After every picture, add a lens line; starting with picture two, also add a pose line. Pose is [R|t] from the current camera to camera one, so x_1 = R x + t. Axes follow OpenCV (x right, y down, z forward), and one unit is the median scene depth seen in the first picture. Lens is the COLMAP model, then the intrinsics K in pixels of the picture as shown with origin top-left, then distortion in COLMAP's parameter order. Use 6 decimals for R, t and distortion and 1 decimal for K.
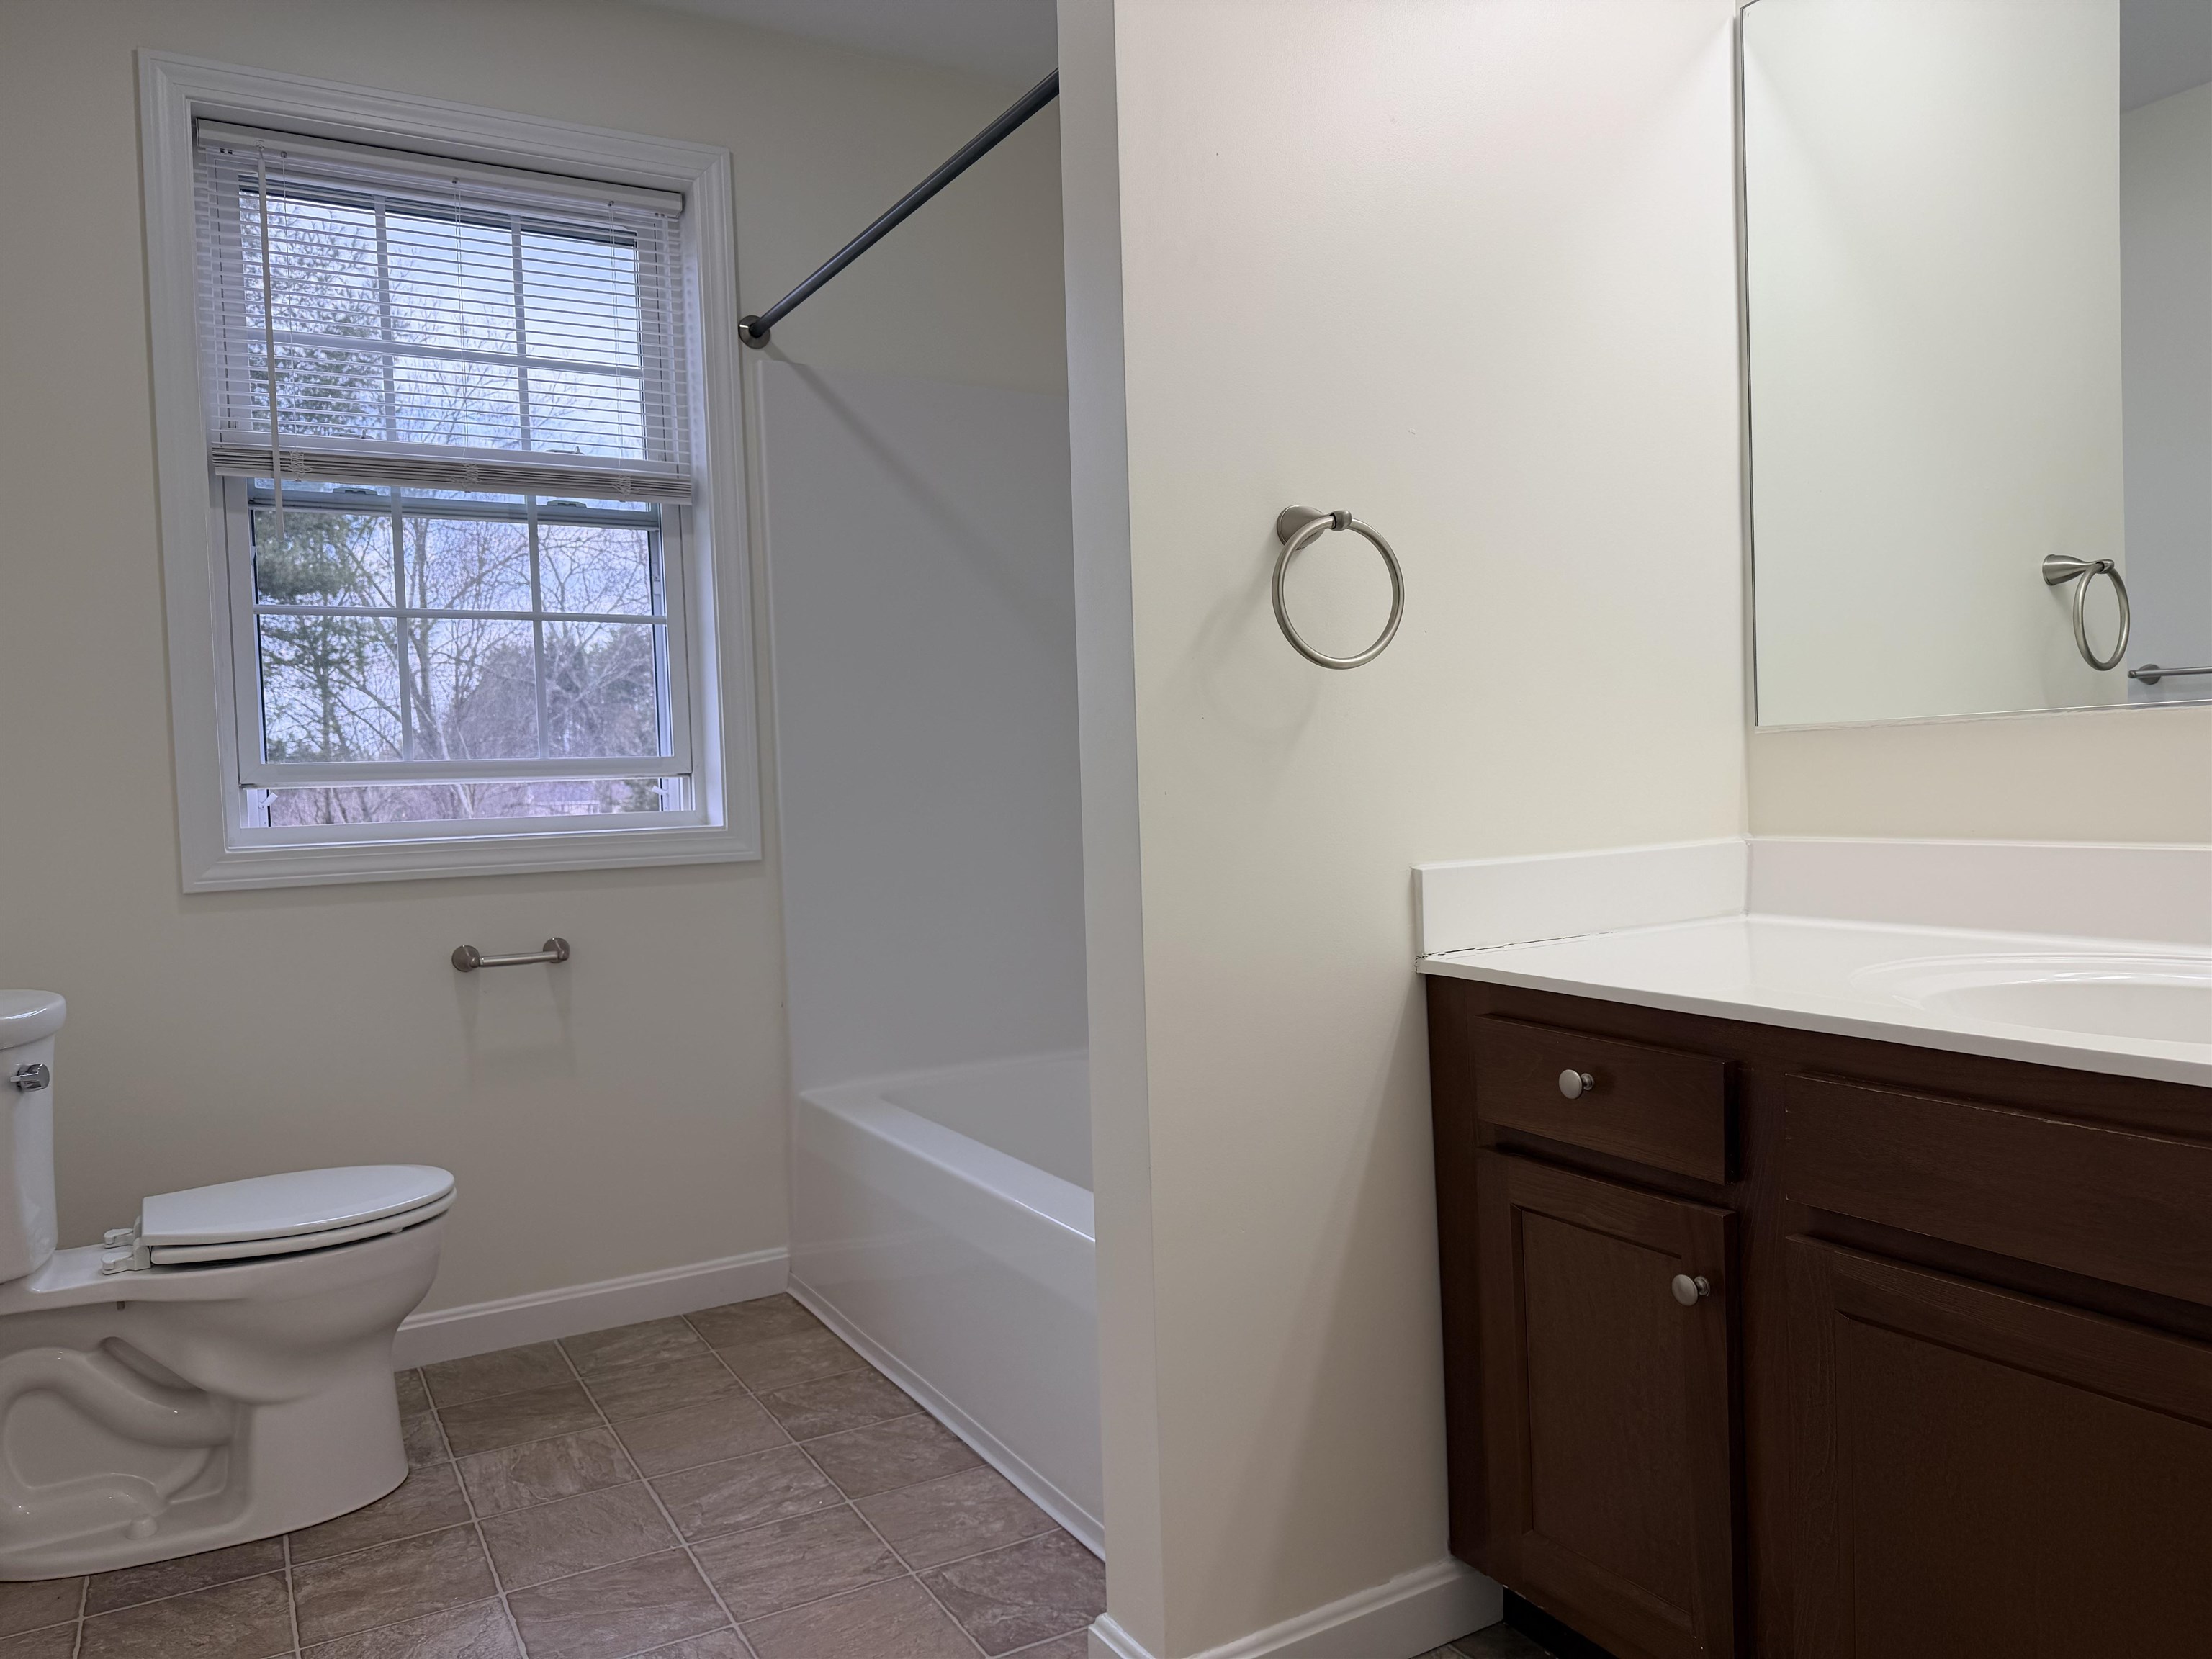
lens RADIAL K [[1542.0, 0, 1105.5], [0, 1542.0, 827.9], [0, 0, 1]] dist [0.048149, -0.020922]
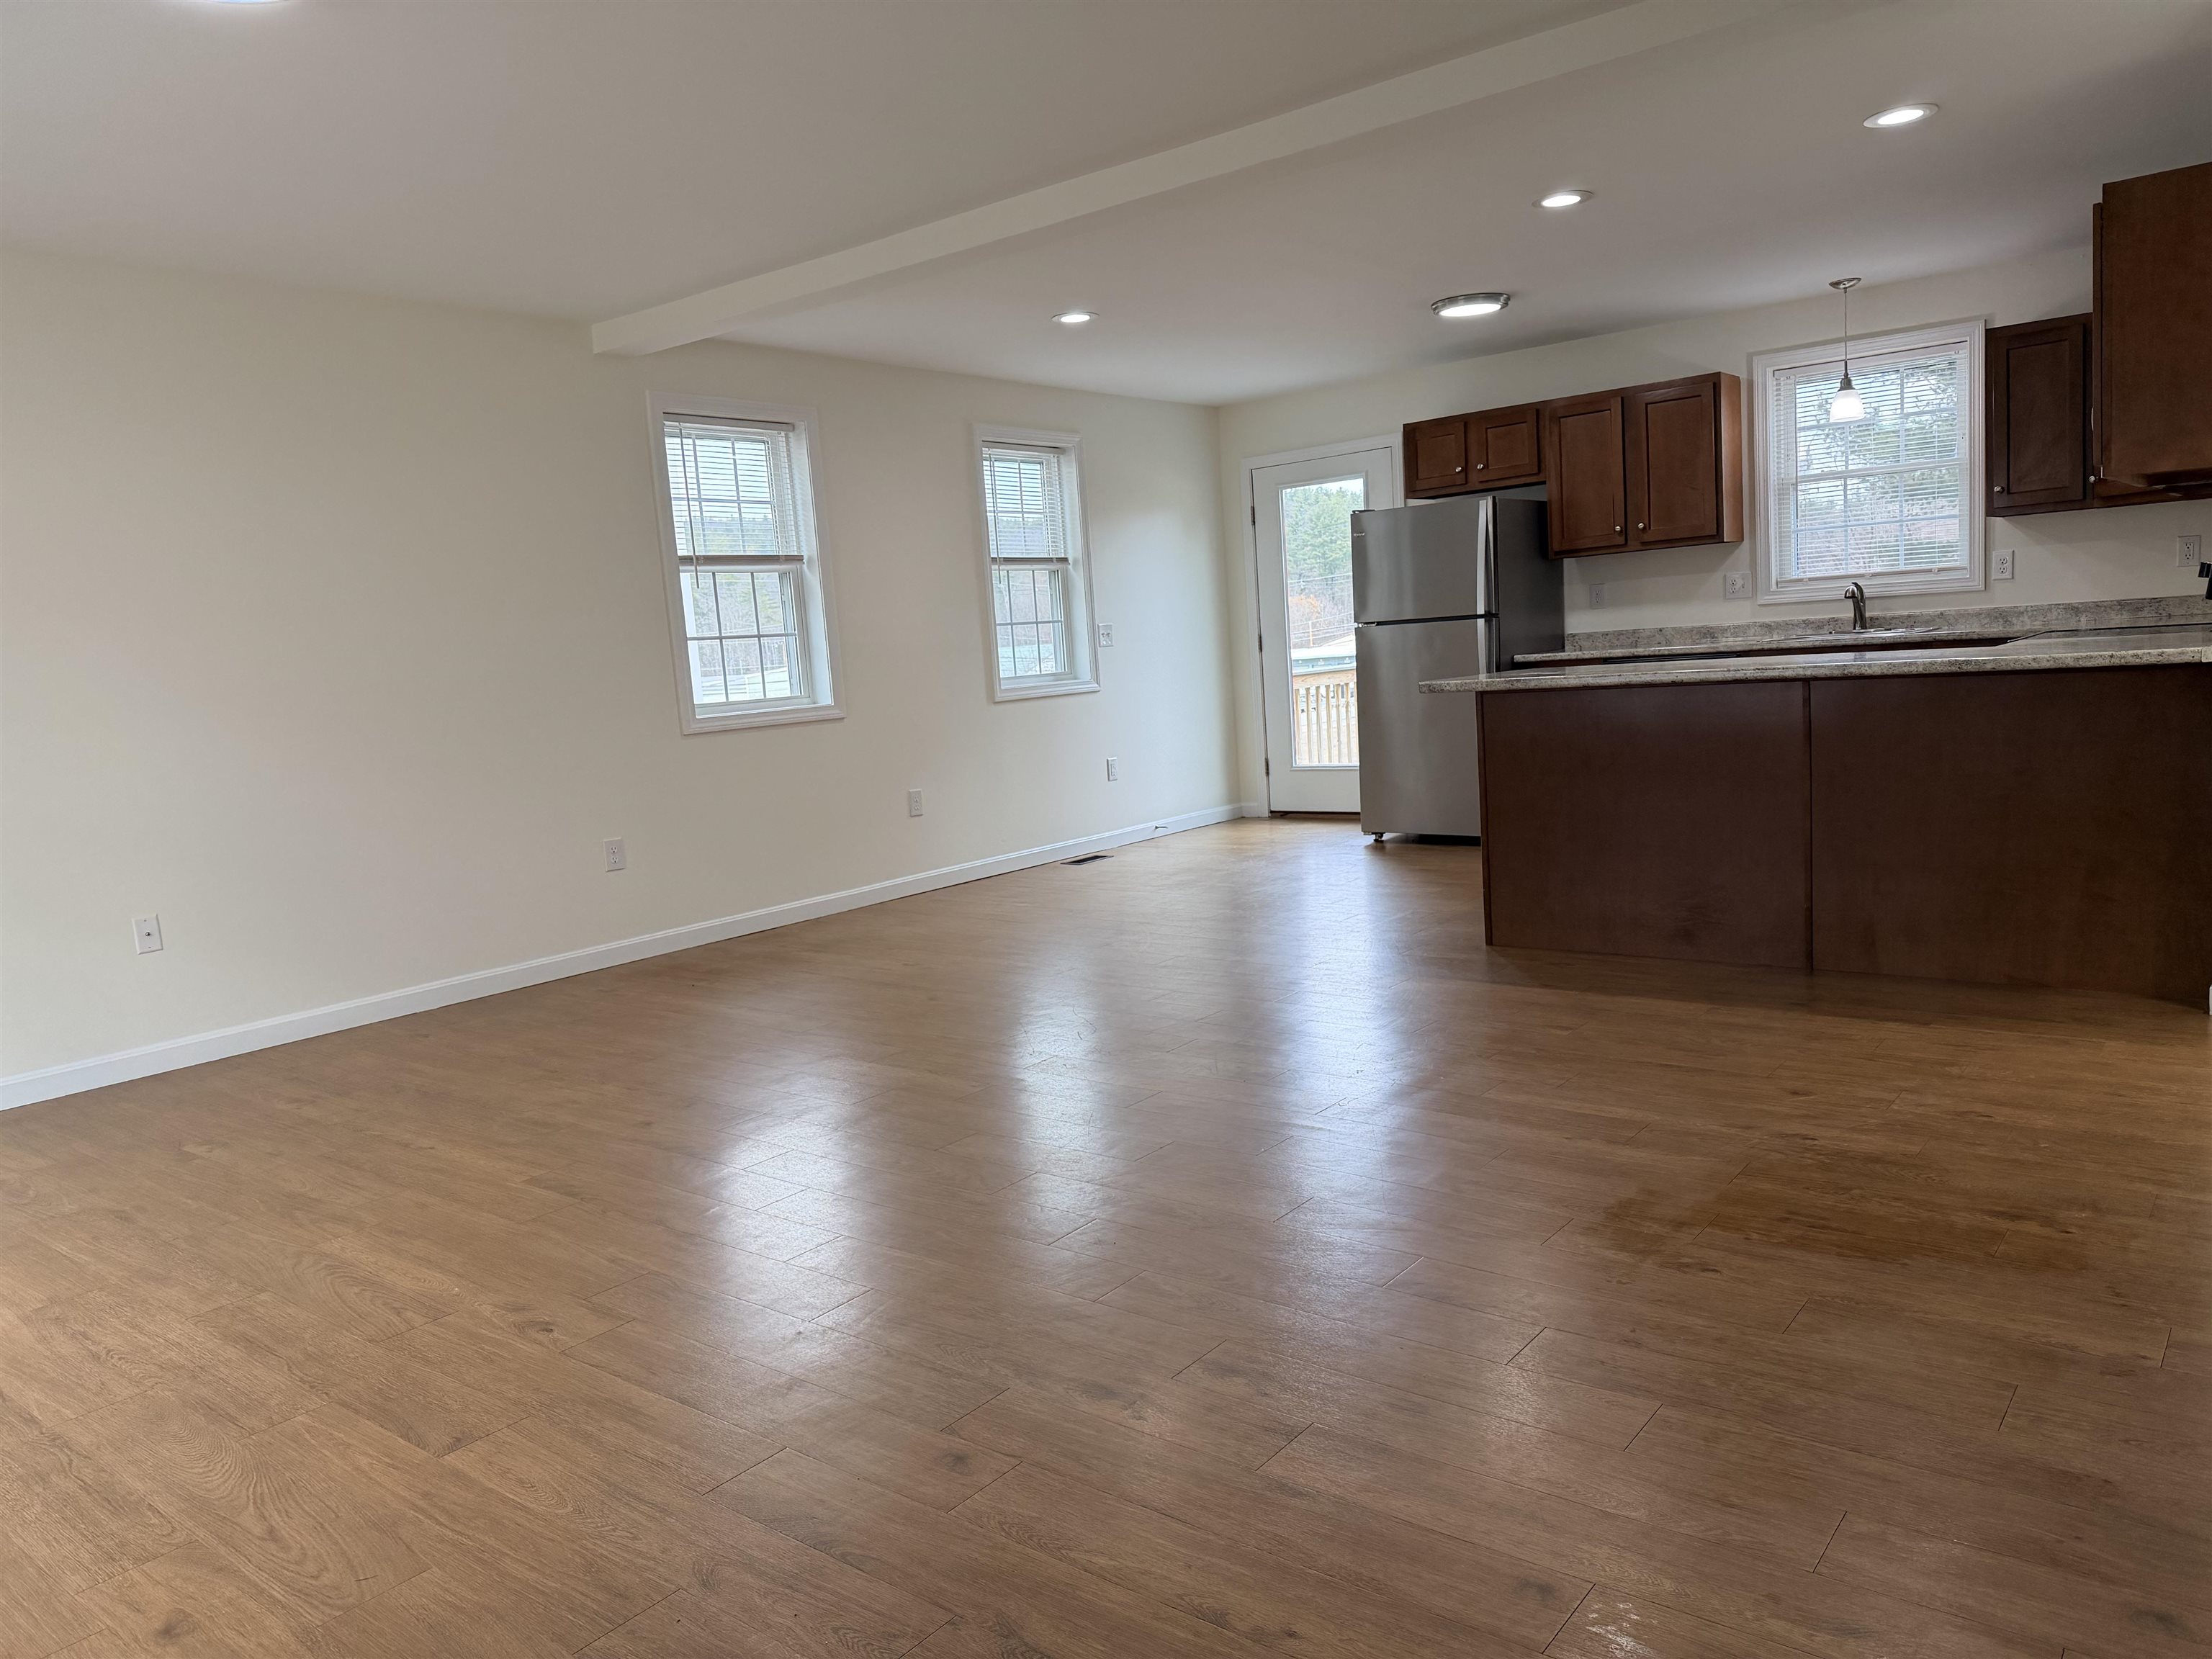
lens RADIAL K [[1542.0, 0, 1107.0], [0, 1542.0, 831.2], [0, 0, 1]] dist [0.048149, -0.020922]
pose [[0.932843, -0.073782, 0.352647, -0.688780], [0.049632, 0.995791, 0.077052, 0.030919], [-0.356848, -0.054375, 0.932579, -1.299776]]
